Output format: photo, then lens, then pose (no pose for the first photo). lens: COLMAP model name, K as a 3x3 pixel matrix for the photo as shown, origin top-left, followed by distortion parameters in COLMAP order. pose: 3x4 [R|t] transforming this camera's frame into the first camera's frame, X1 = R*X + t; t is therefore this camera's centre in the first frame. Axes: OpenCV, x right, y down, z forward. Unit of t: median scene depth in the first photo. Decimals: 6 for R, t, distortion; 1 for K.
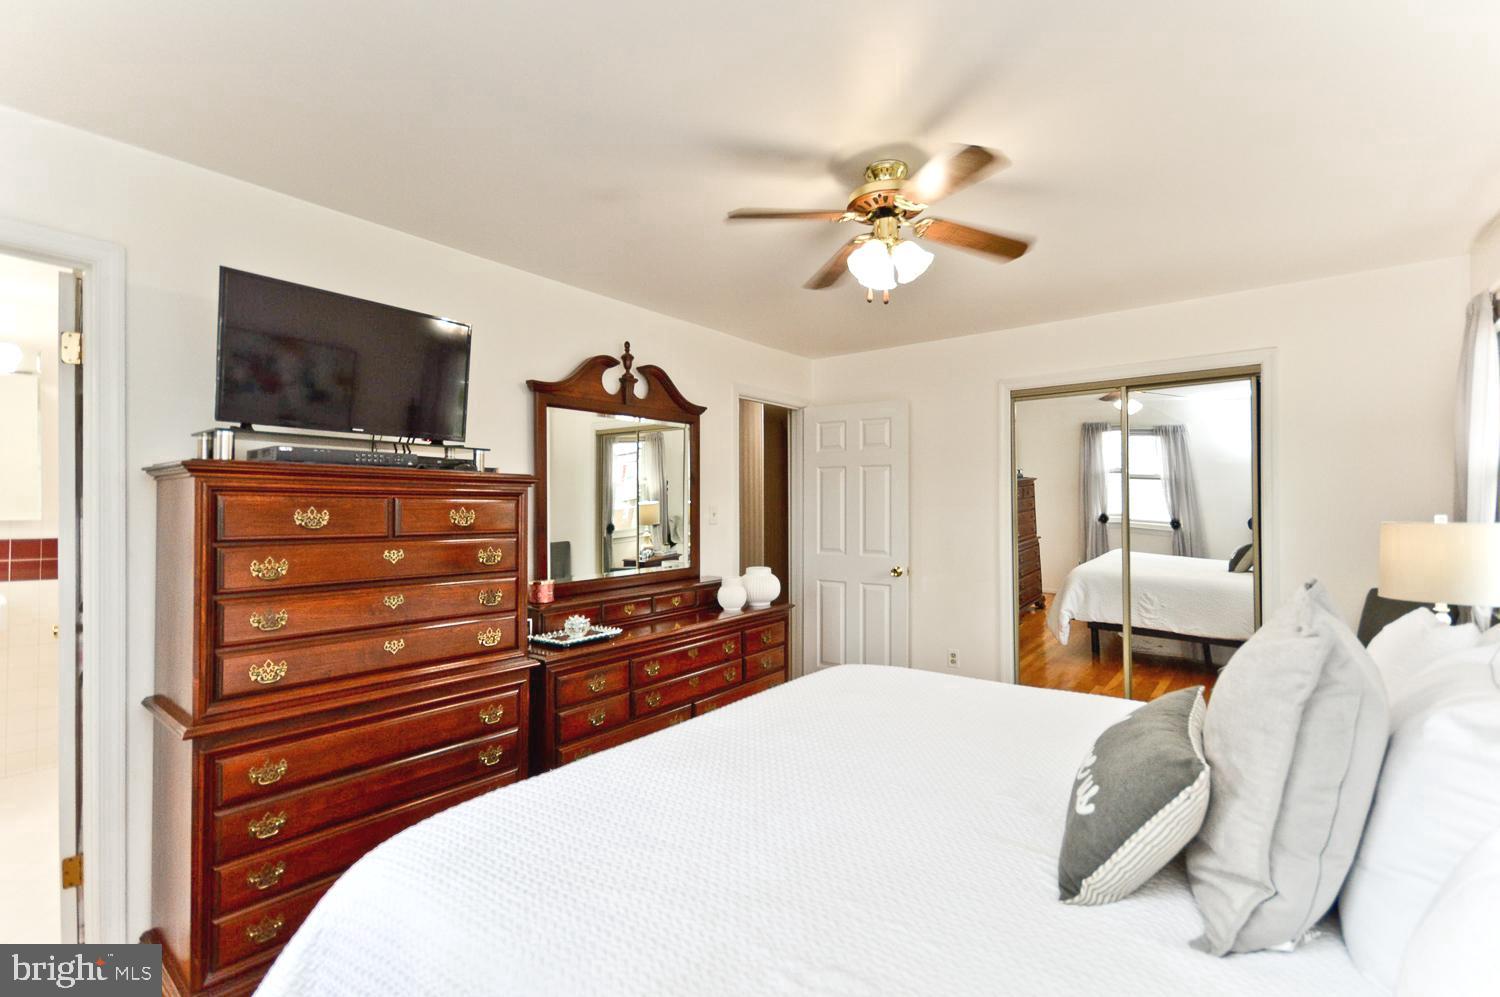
lens RADIAL K [[675.8, 0, 753.6], [0, 675.8, 474.5], [0, 0, 1]] dist [0.011794, -0.000504]
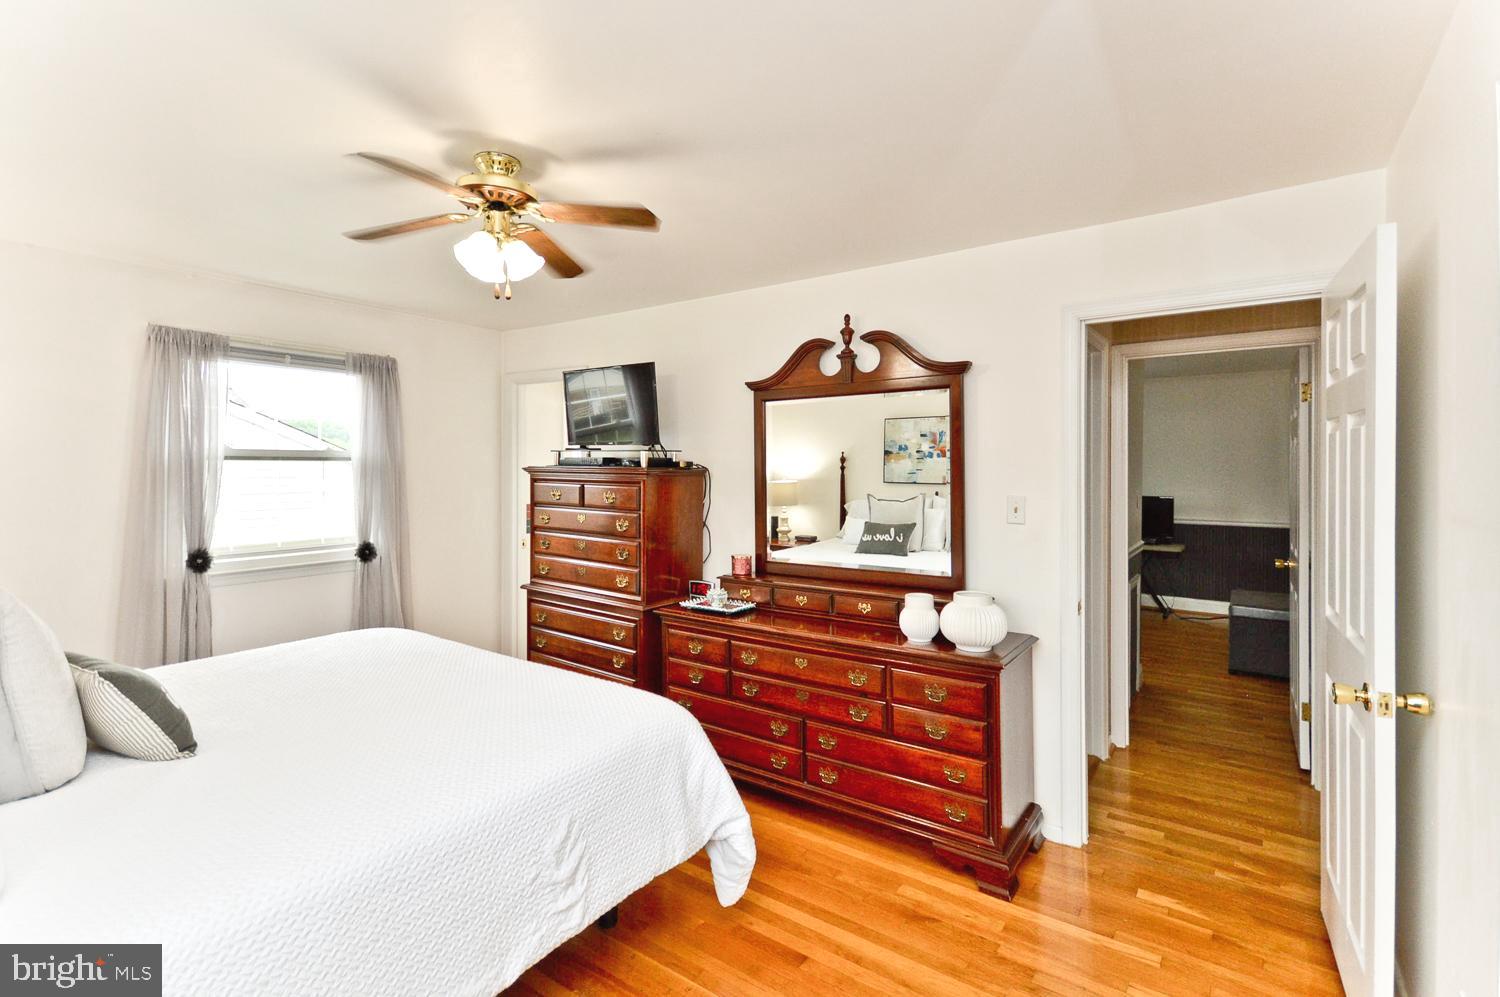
lens RADIAL K [[675.8, 0, 753.6], [0, 675.8, 474.5], [0, 0, 1]] dist [0.011794, -0.000504]
pose [[0.065447, -0.000195, -0.997856, 0.748094], [0.025231, 0.999681, 0.001460, 0.016015], [0.997537, -0.025272, 0.065431, 0.845706]]
